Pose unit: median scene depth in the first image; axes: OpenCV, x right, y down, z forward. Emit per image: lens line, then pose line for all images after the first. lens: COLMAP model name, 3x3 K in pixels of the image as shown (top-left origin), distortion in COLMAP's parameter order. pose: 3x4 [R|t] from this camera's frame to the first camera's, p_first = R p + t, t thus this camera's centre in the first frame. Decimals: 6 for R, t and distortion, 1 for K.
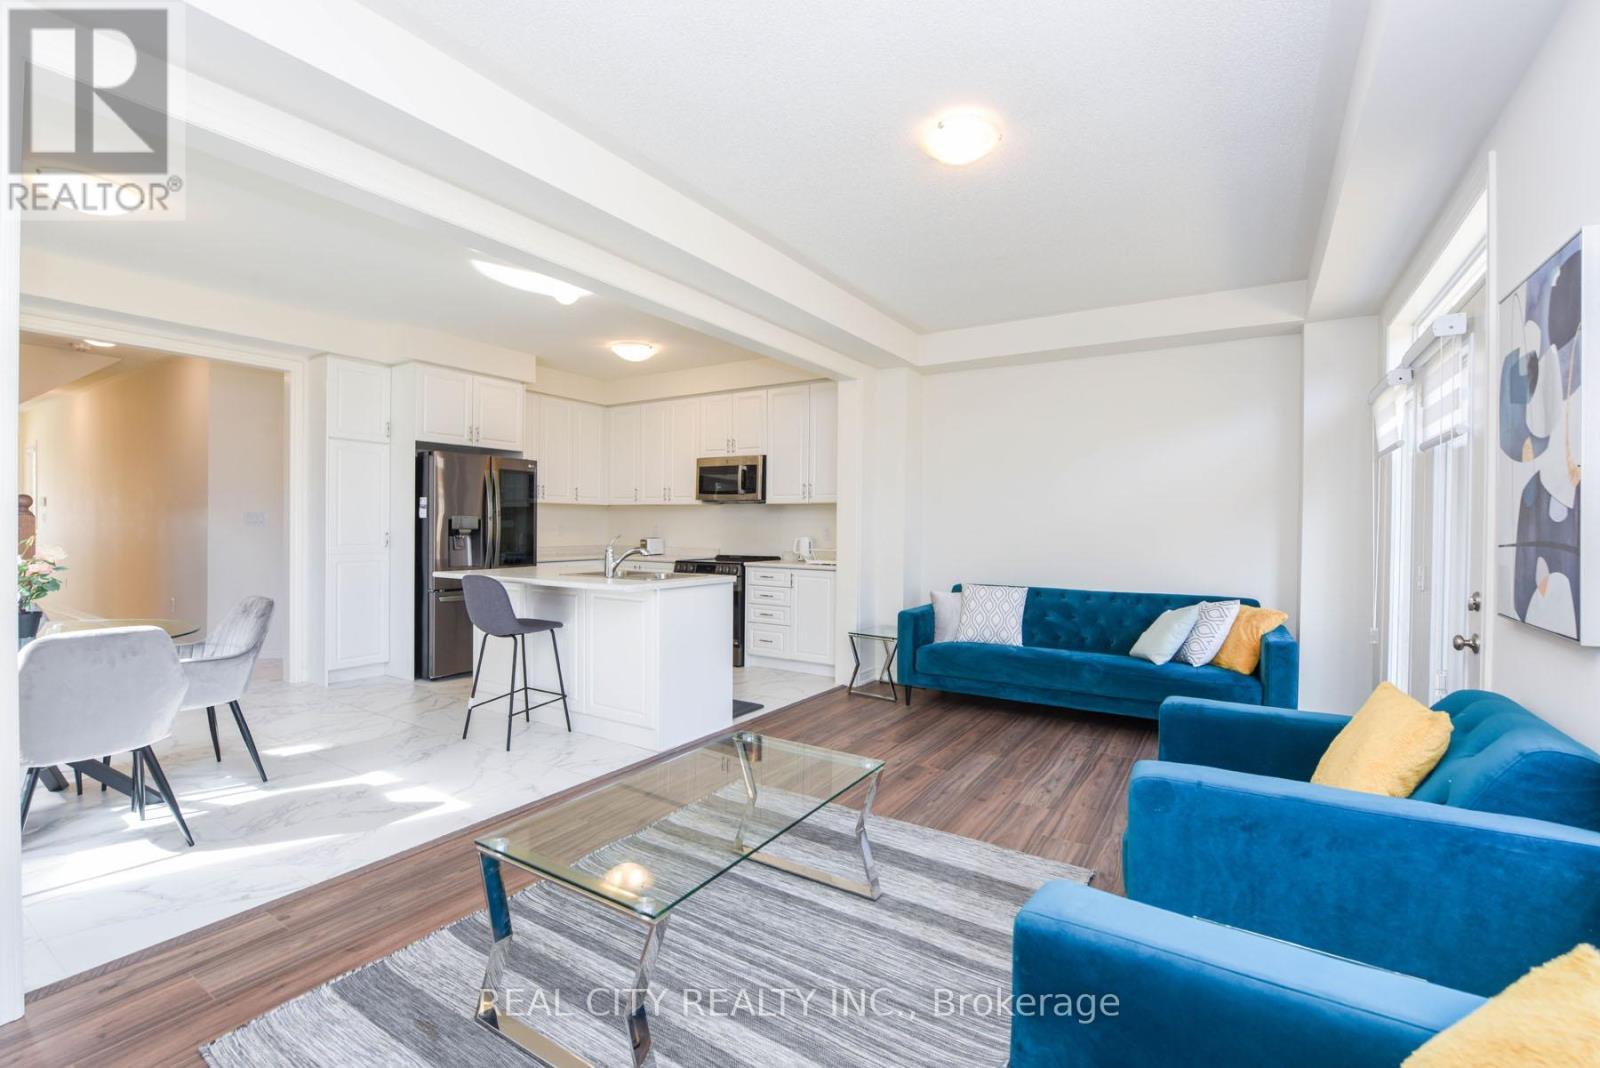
lens RADIAL K [[677.2, 0, 792.9], [0, 677.2, 533.9], [0, 0, 1]] dist [-0.003570, -0.000214]
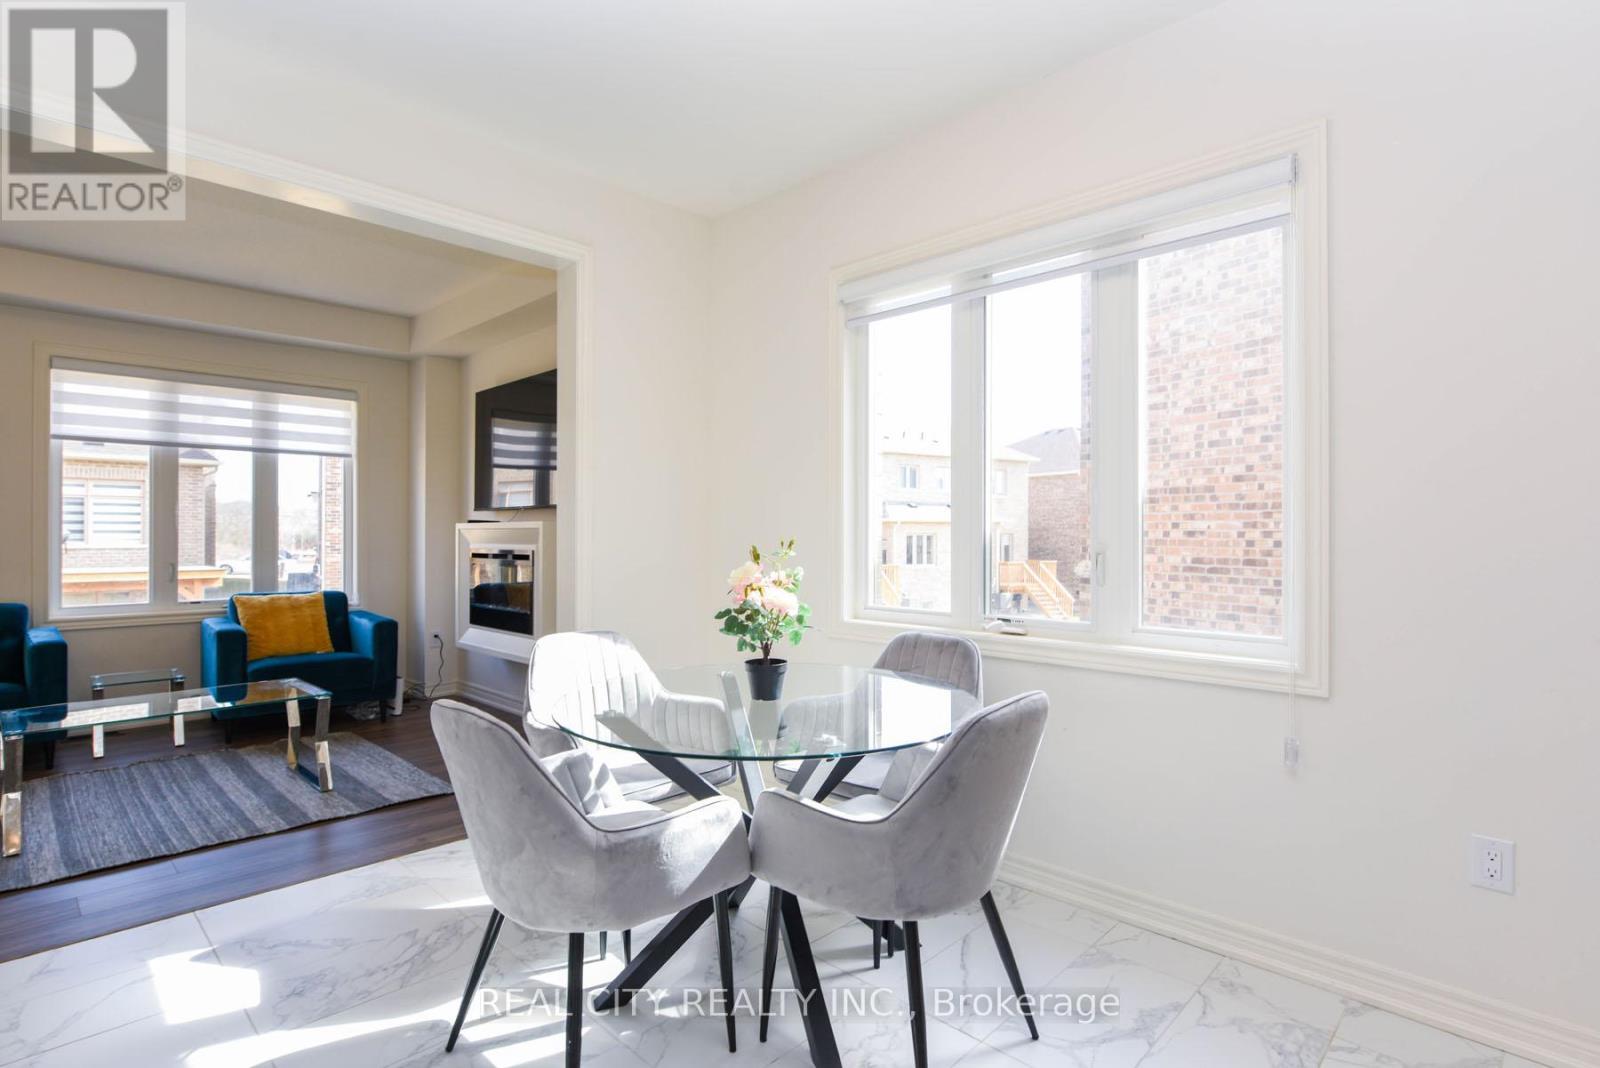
lens RADIAL K [[796.2, 0, 811.9], [0, 796.2, 535.9], [0, 0, 1]] dist [-0.014837, 0.002469]
pose [[-0.981290, -0.017006, 0.191785, -0.601479], [-0.014974, 0.999815, 0.012041, -0.010879], [-0.191954, 0.008944, -0.981363, 0.794005]]
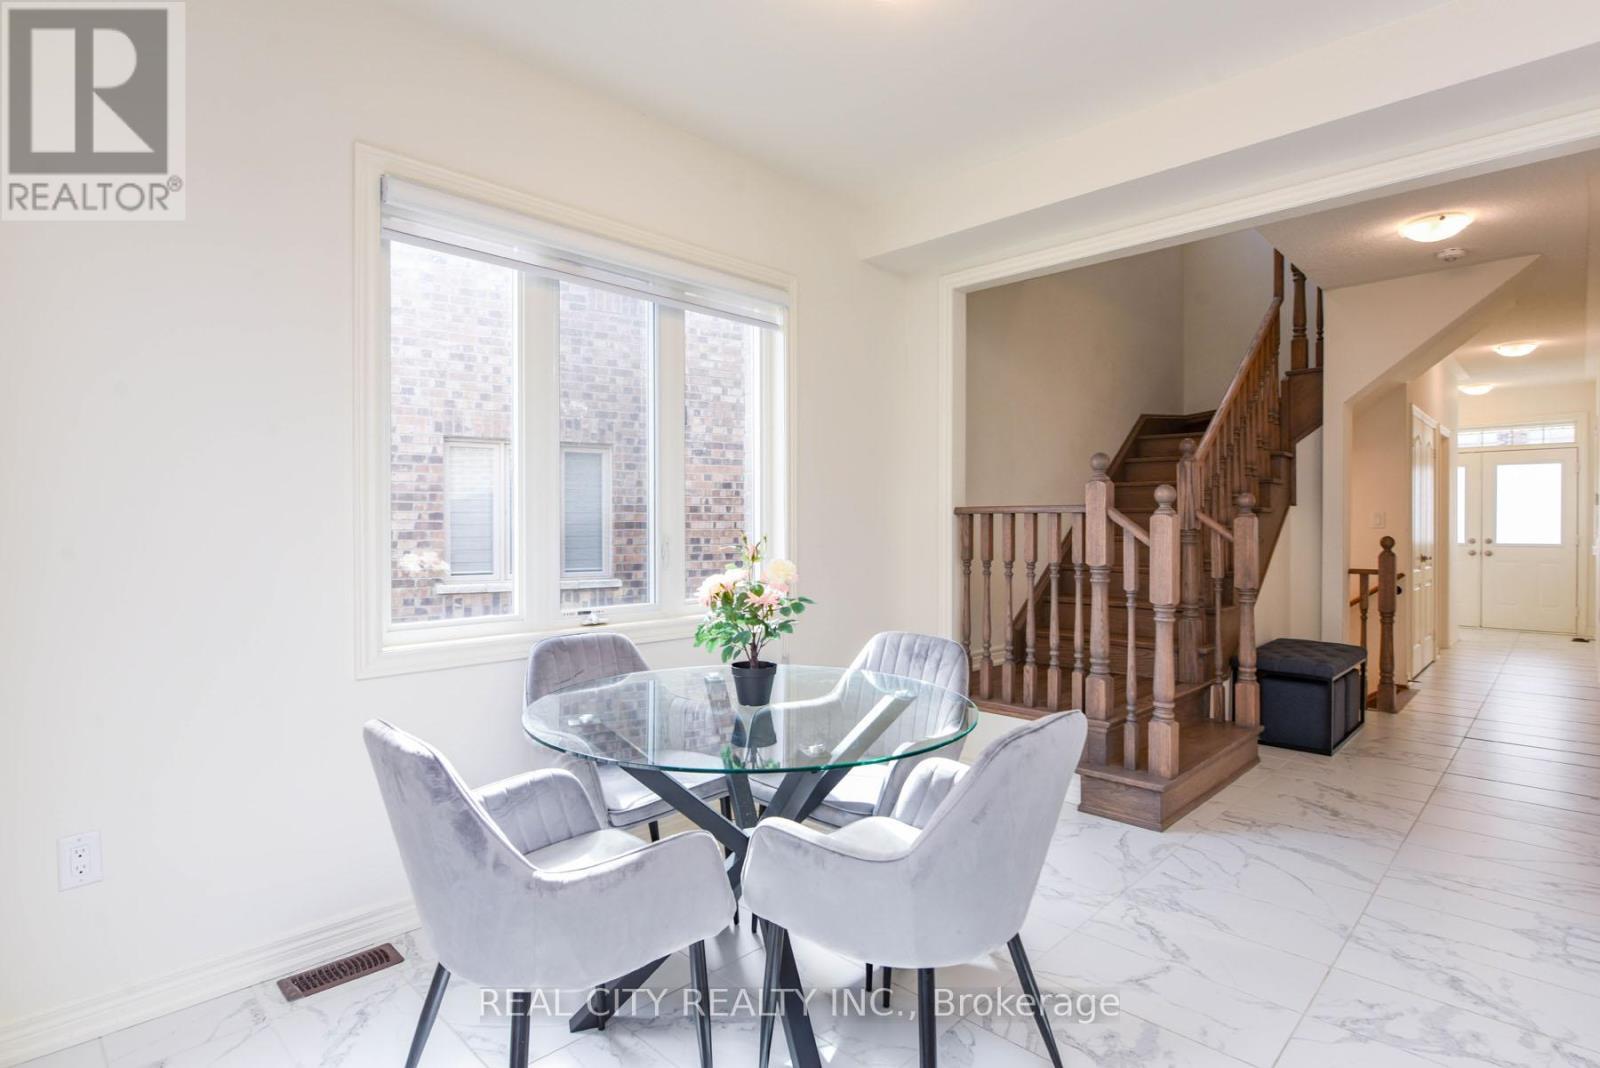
lens RADIAL K [[796.2, 0, 792.1], [0, 796.2, 527.7], [0, 0, 1]] dist [-0.014837, 0.002469]
pose [[-0.215352, -0.004402, -0.976527, -0.180106], [-0.012875, 0.999916, -0.001669, -0.005043], [0.976452, 0.012213, -0.215391, 0.530760]]
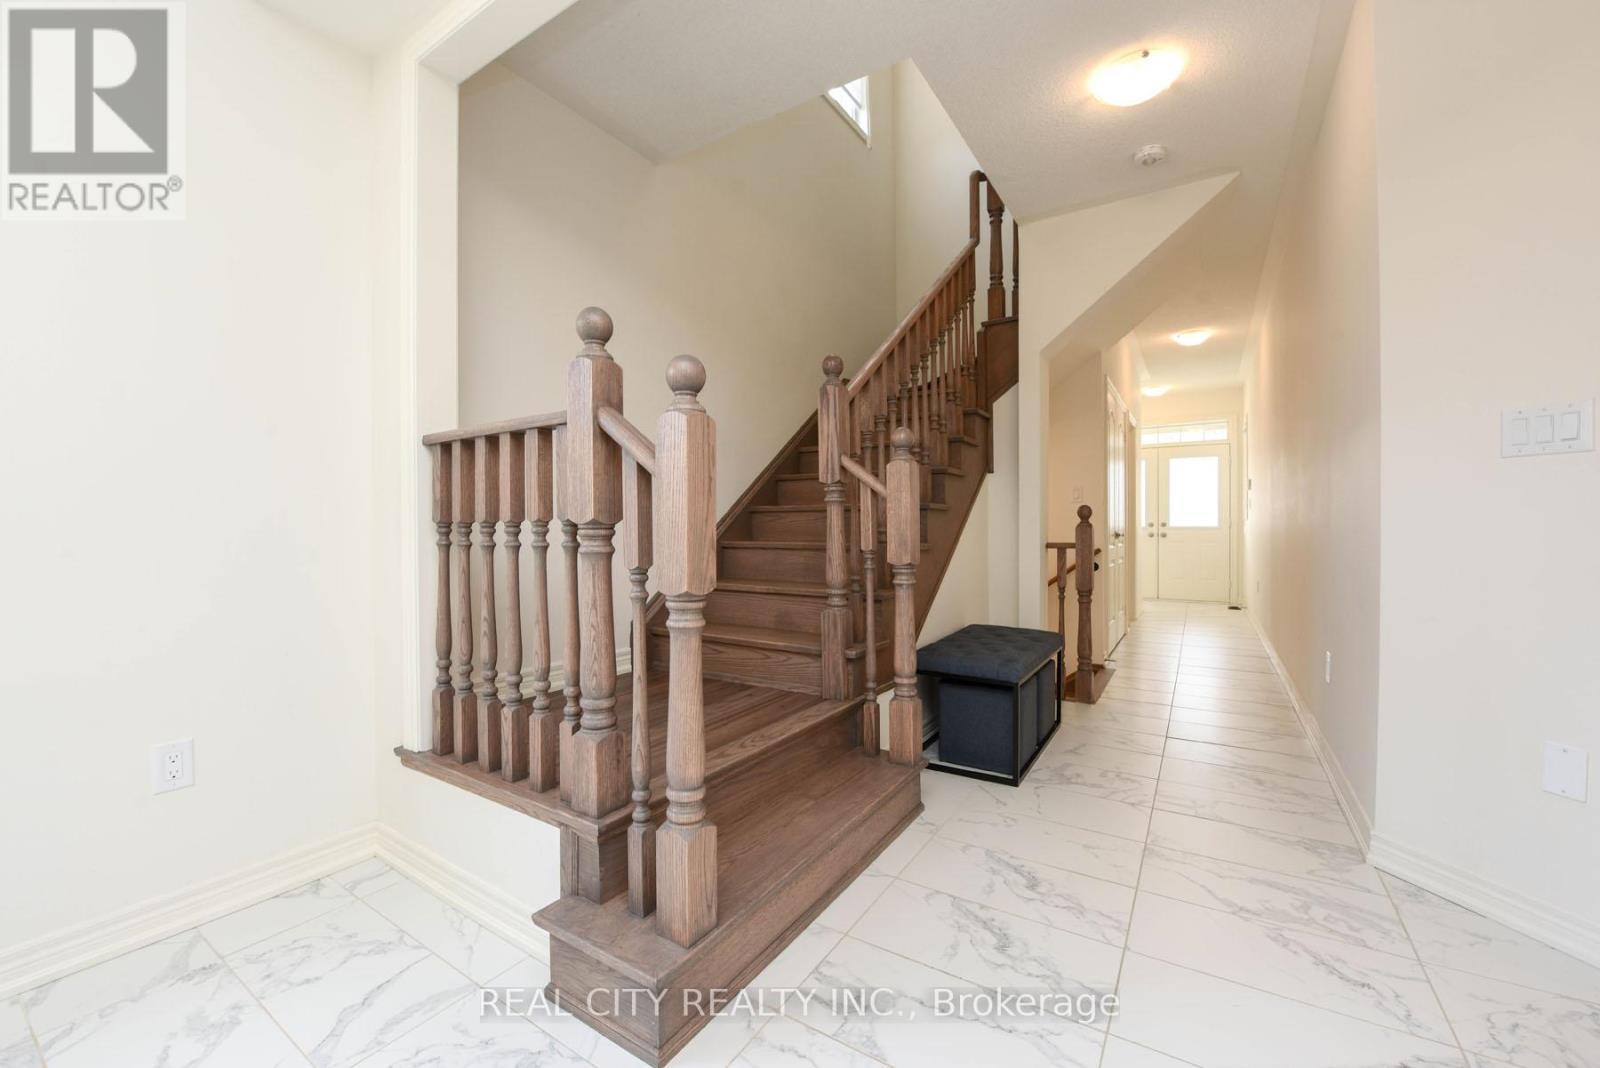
lens RADIAL K [[629.2, 0, 791.8], [0, 629.2, 532.5], [0, 0, 1]] dist [-0.017210, -0.001153]
pose [[-0.011820, 0.001577, -0.999929, -0.543548], [-0.005421, 0.999984, 0.001641, 0.021121], [0.999915, 0.005440, -0.011811, 0.699570]]
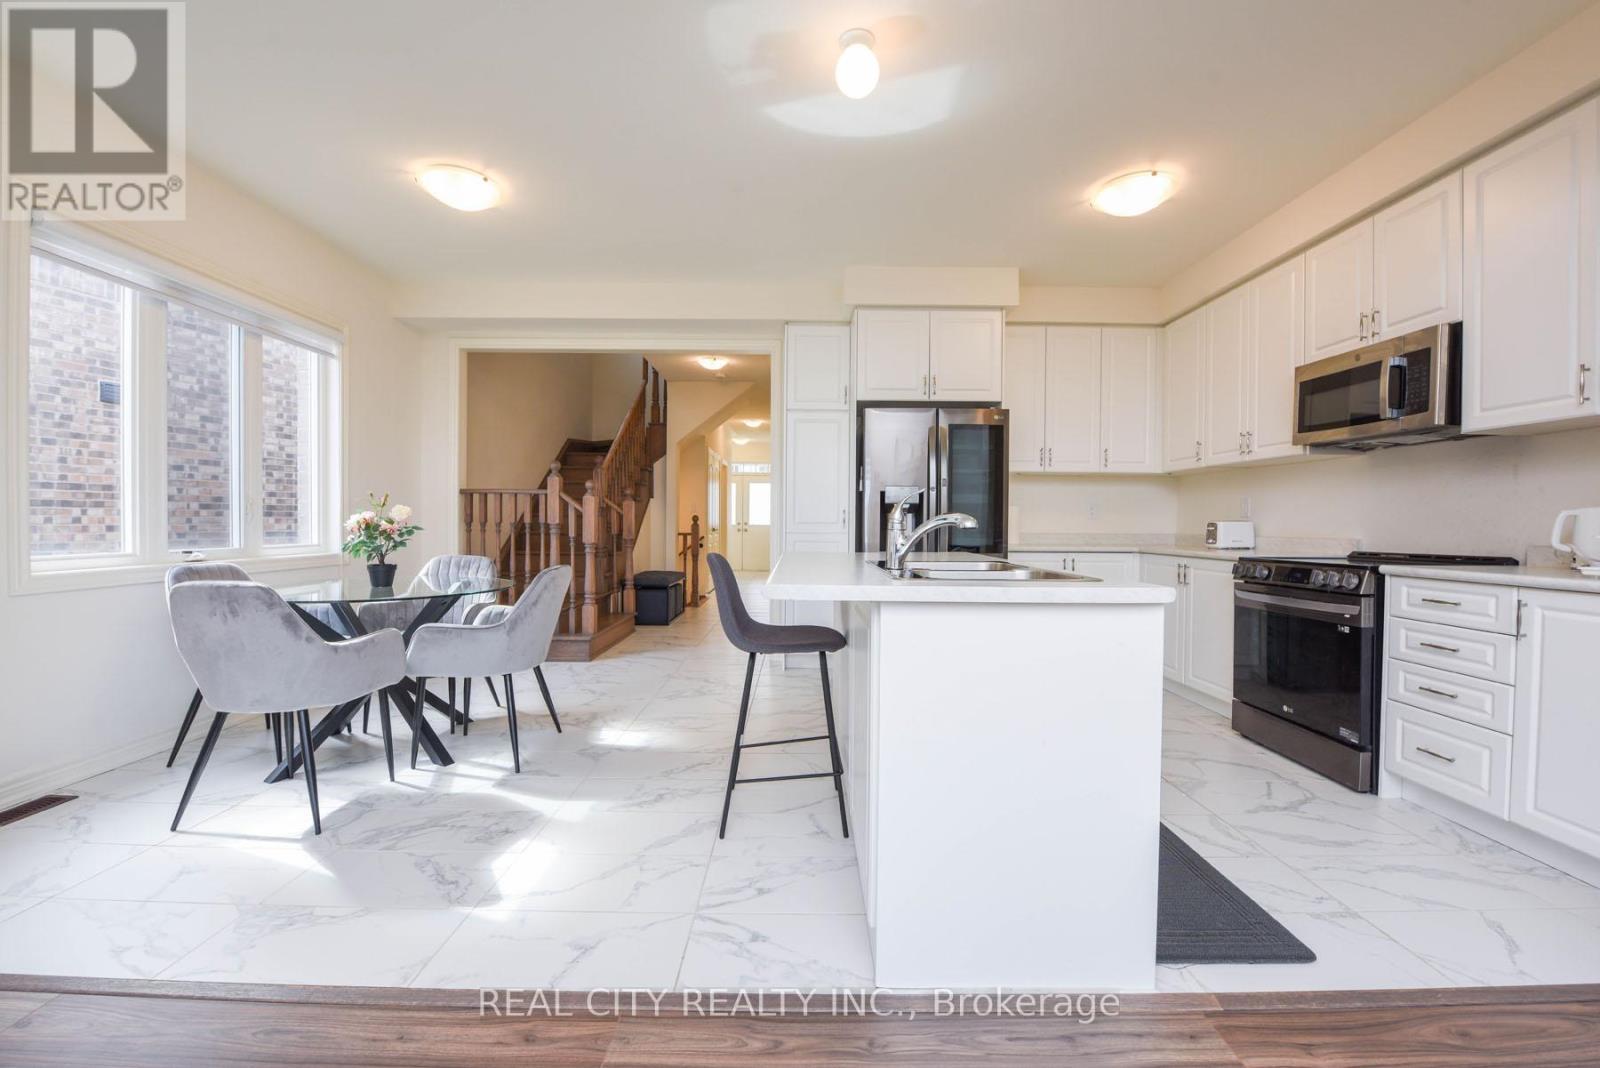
lens RADIAL K [[629.2, 0, 807.9], [0, 629.2, 531.6], [0, 0, 1]] dist [-0.017210, -0.001153]
pose [[0.551513, 0.007947, -0.834128, 0.061185], [-0.010631, 0.999940, 0.002498, 0.022391], [0.834098, 0.007490, 0.551565, 0.452255]]
